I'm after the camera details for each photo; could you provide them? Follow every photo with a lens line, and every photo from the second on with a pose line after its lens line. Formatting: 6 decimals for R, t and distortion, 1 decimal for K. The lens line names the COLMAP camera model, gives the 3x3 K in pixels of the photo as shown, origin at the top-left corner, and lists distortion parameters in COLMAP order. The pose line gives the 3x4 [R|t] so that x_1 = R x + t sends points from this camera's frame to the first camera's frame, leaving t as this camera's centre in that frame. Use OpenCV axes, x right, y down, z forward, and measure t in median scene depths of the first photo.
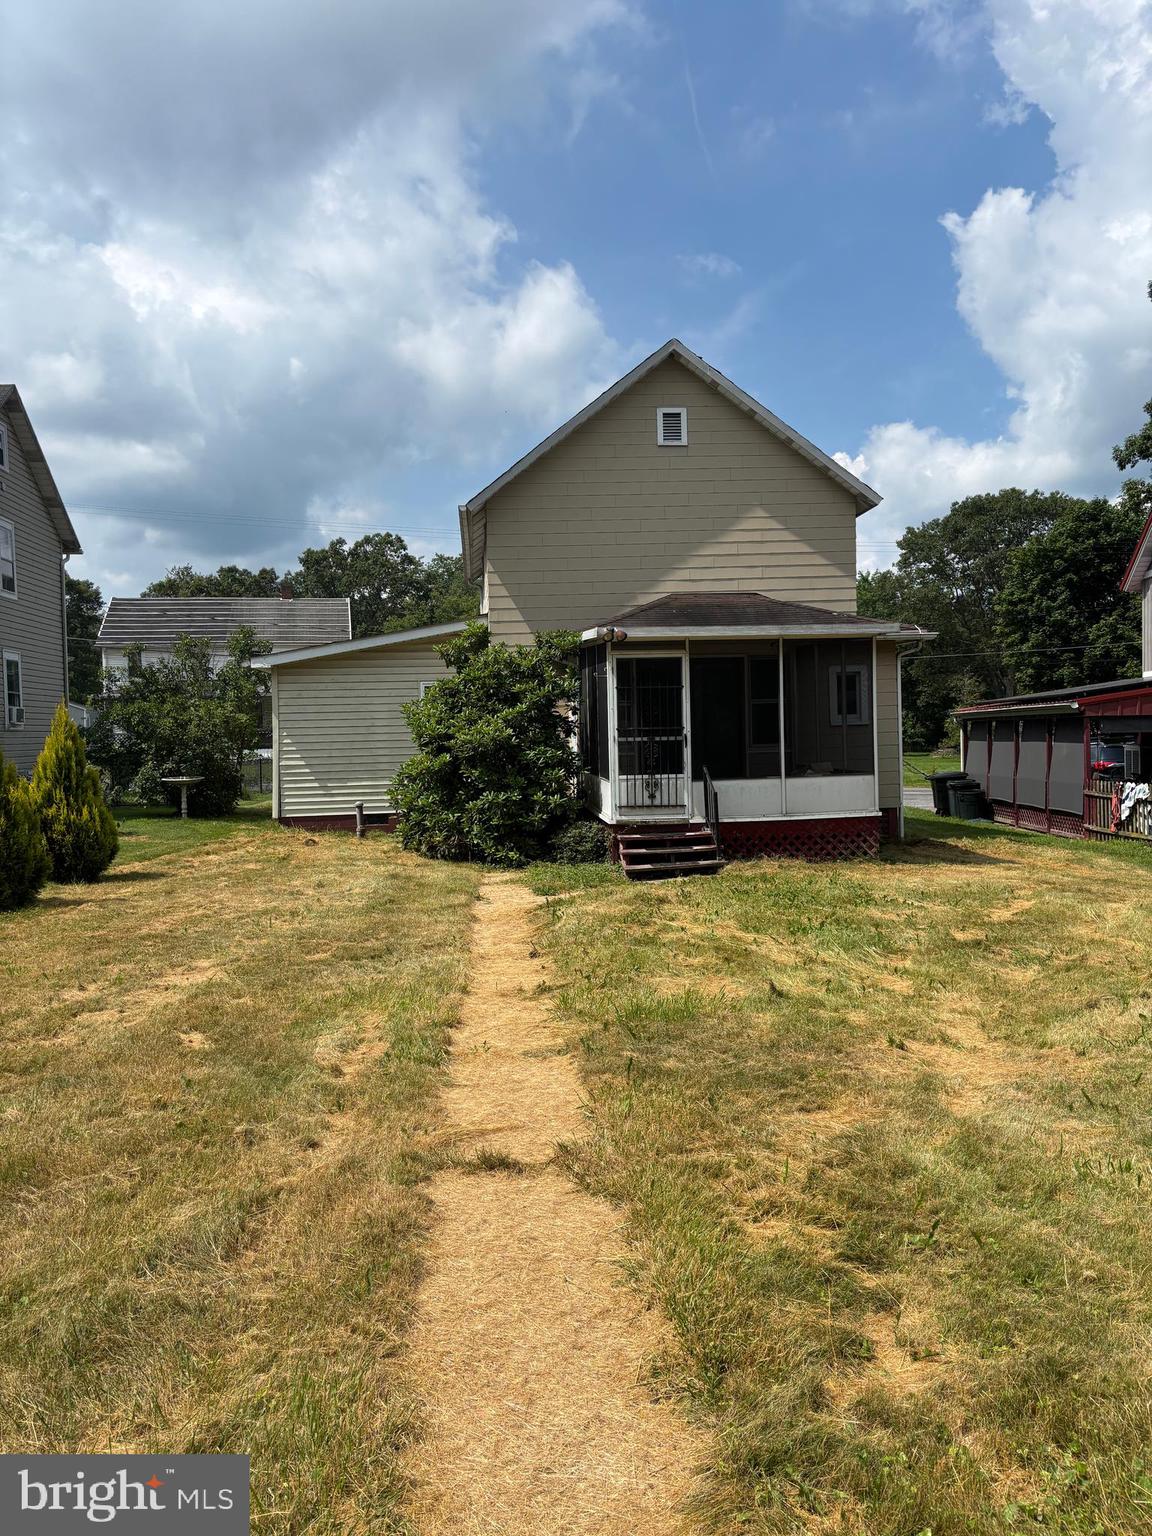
lens RADIAL K [[1088.0, 0, 576.0], [0, 1088.0, 768.0], [0, 0, 1]] dist [0.003712, 0.000207]
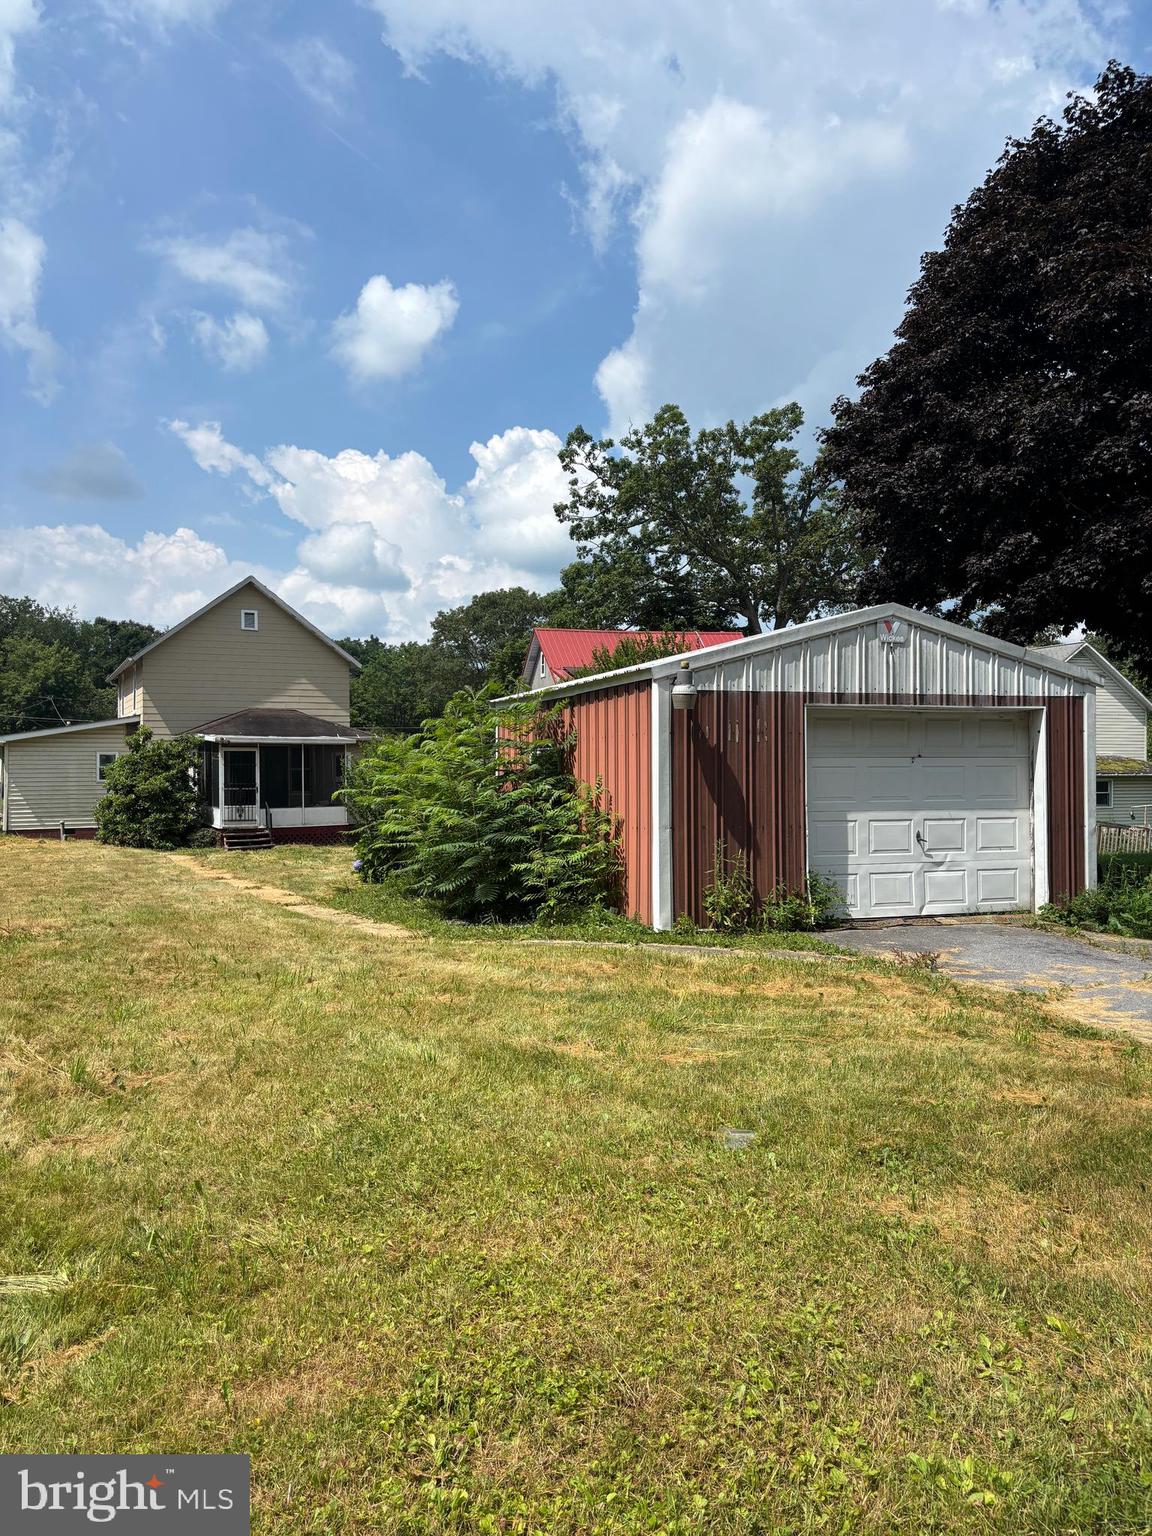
lens RADIAL K [[1088.0, 0, 576.0], [0, 1088.0, 768.0], [0, 0, 1]] dist [0.003712, 0.000207]
pose [[0.923468, 0.019451, 0.383183, -0.136110], [-0.005928, 0.999318, -0.036441, 0.006278], [-0.383631, 0.031380, 0.922953, -1.176750]]
